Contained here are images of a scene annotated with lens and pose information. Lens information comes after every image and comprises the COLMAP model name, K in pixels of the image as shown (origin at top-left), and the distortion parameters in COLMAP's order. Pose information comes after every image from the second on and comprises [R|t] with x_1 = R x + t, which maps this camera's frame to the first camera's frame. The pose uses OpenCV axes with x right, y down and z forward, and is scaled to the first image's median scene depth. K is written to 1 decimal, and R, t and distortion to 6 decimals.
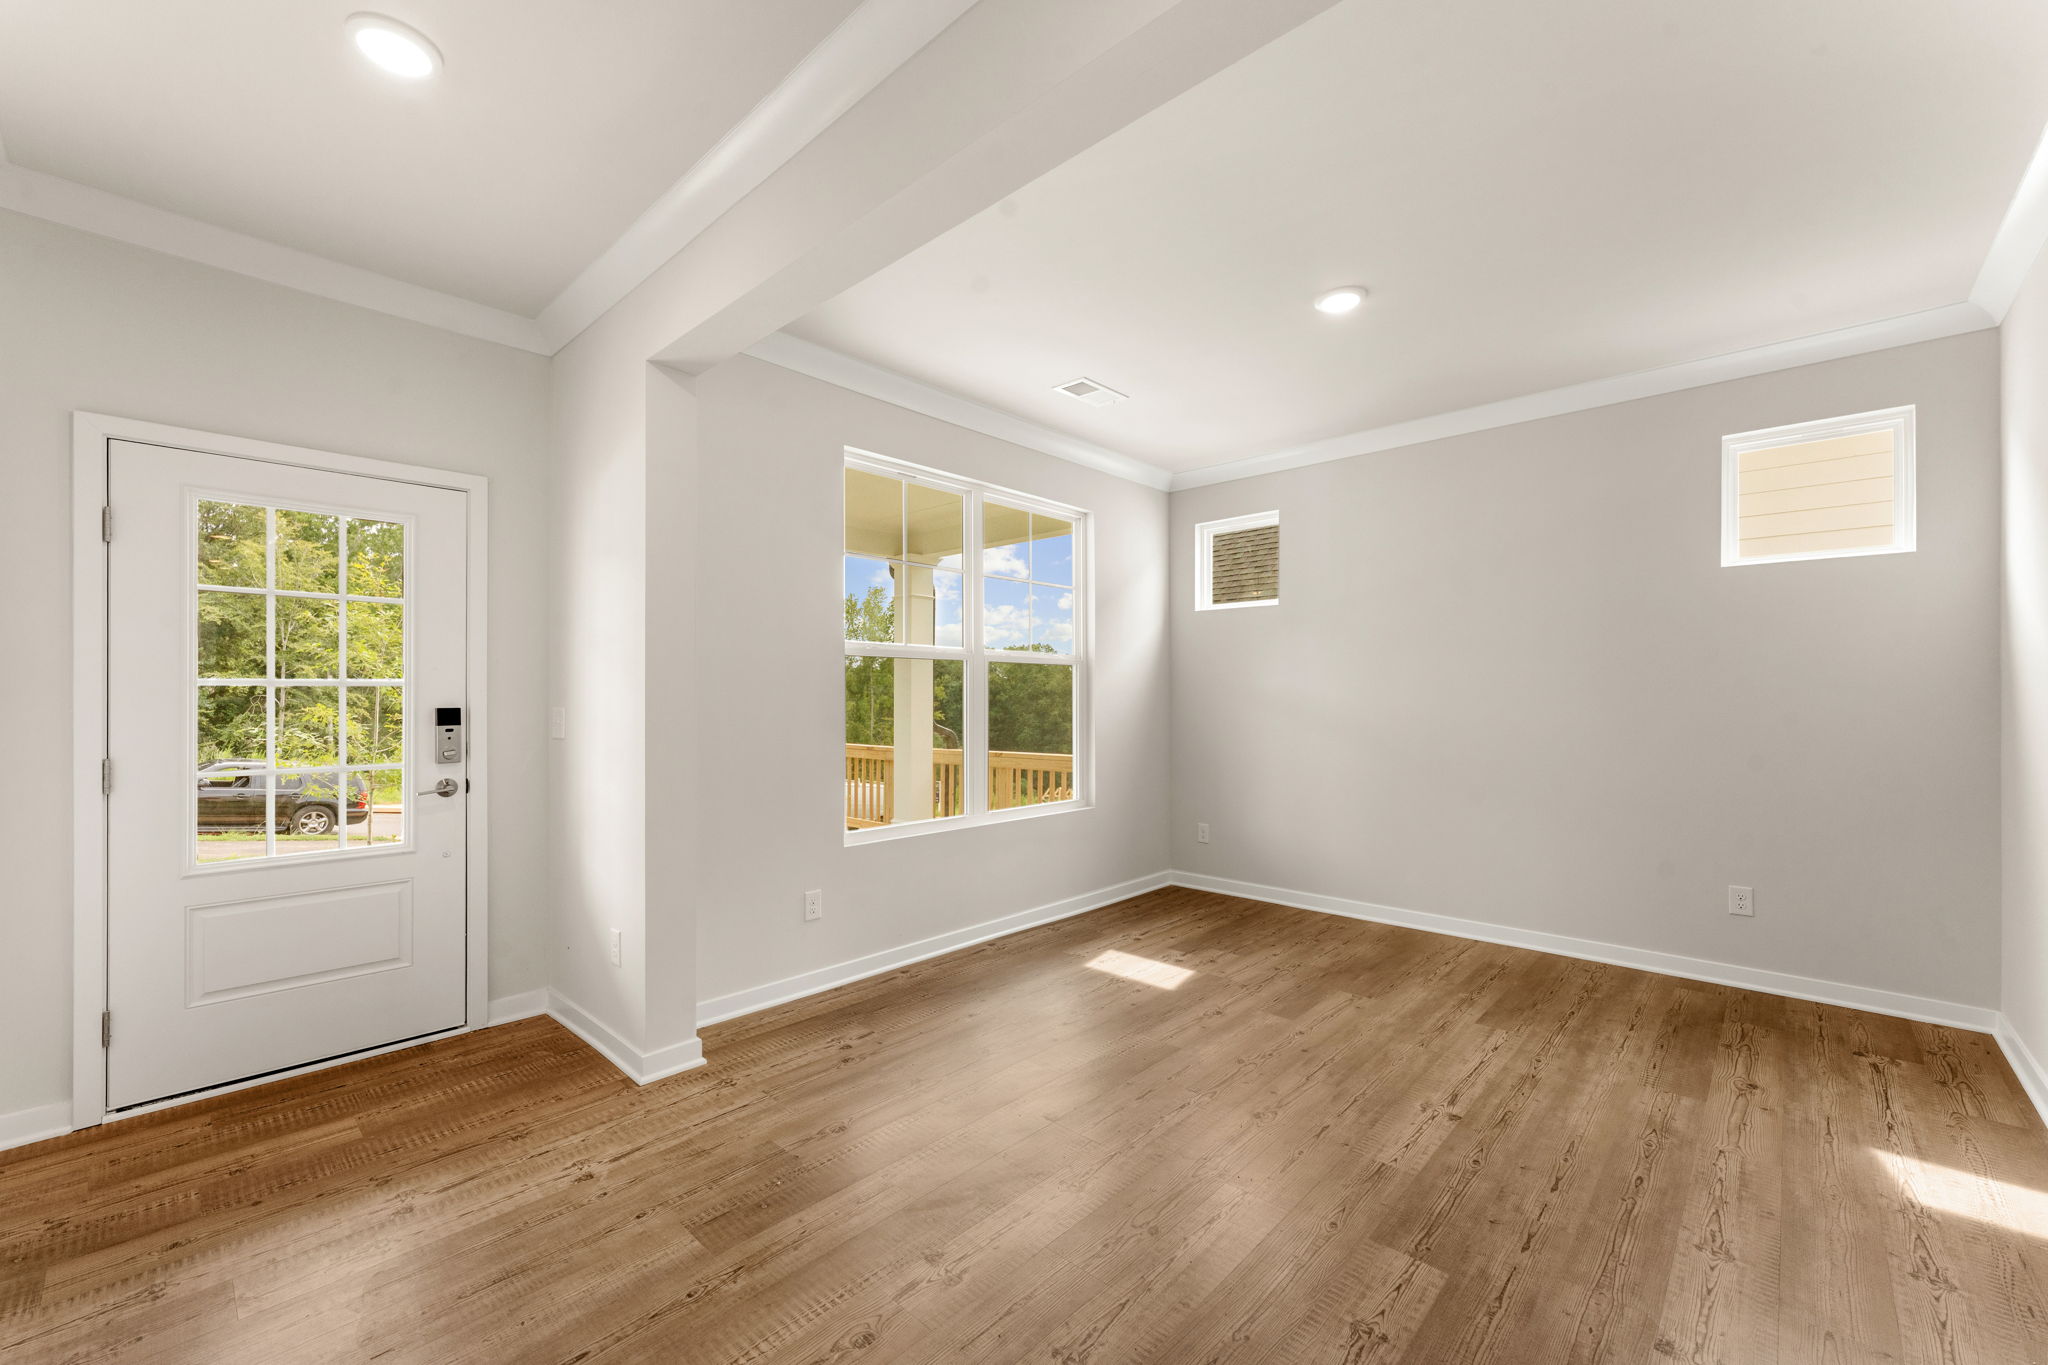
lens RADIAL K [[821.6, 0, 1019.0], [0, 821.6, 698.2], [0, 0, 1]] dist [-0.000026, -0.000160]
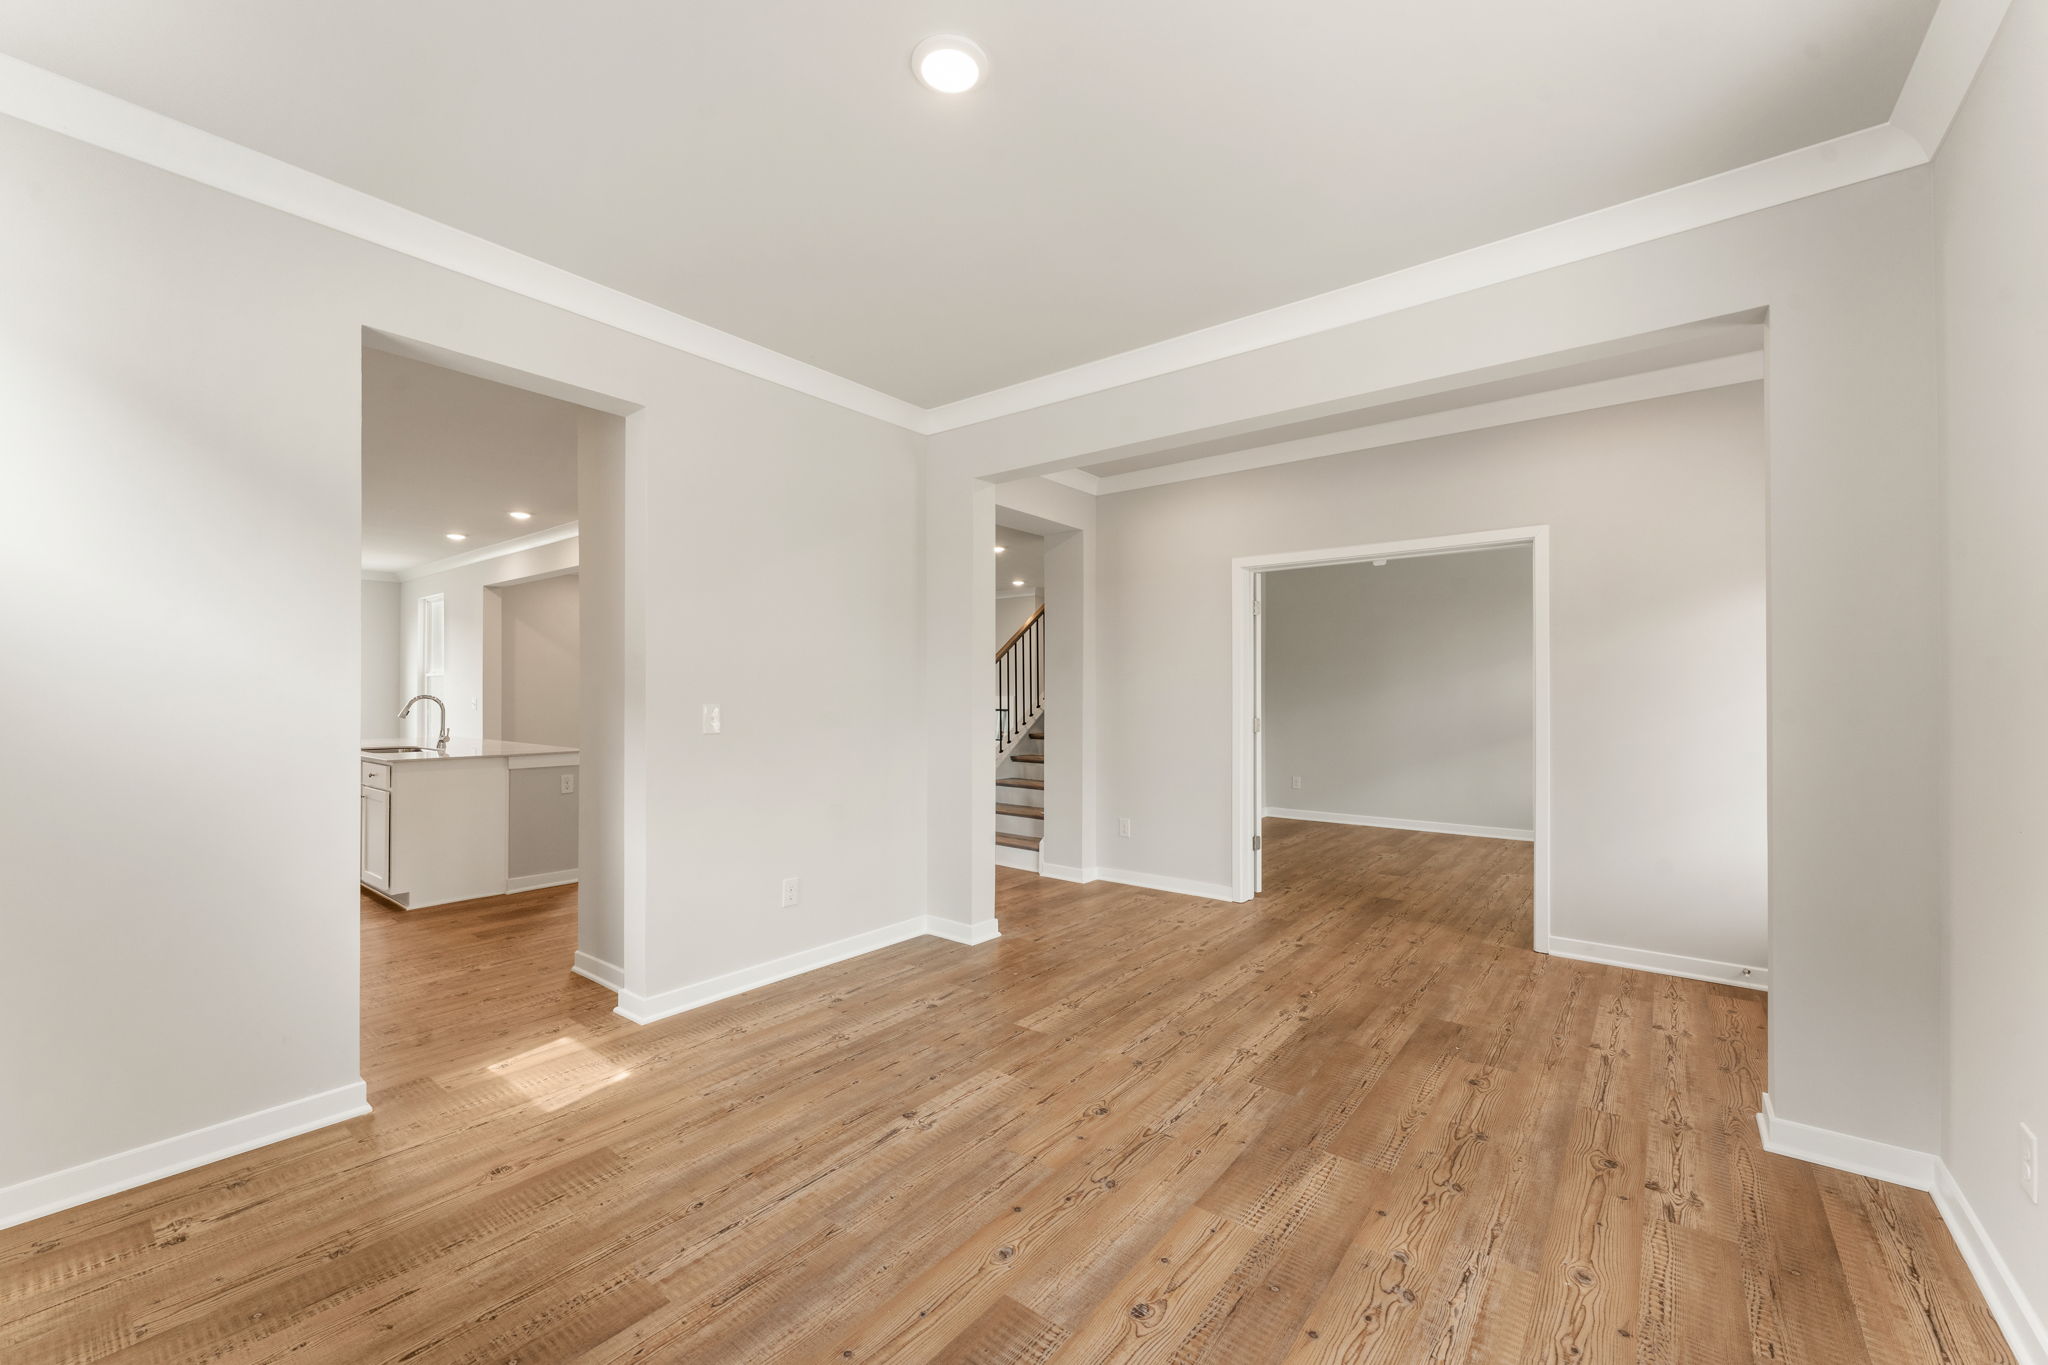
lens RADIAL K [[821.6, 0, 1019.0], [0, 821.6, 698.2], [0, 0, 1]] dist [-0.000026, -0.000160]
pose [[-0.996218, -0.000534, -0.086886, 0.446147], [-0.001002, 0.999985, 0.005340, -0.003100], [0.086882, 0.005406, -0.996204, 1.849166]]
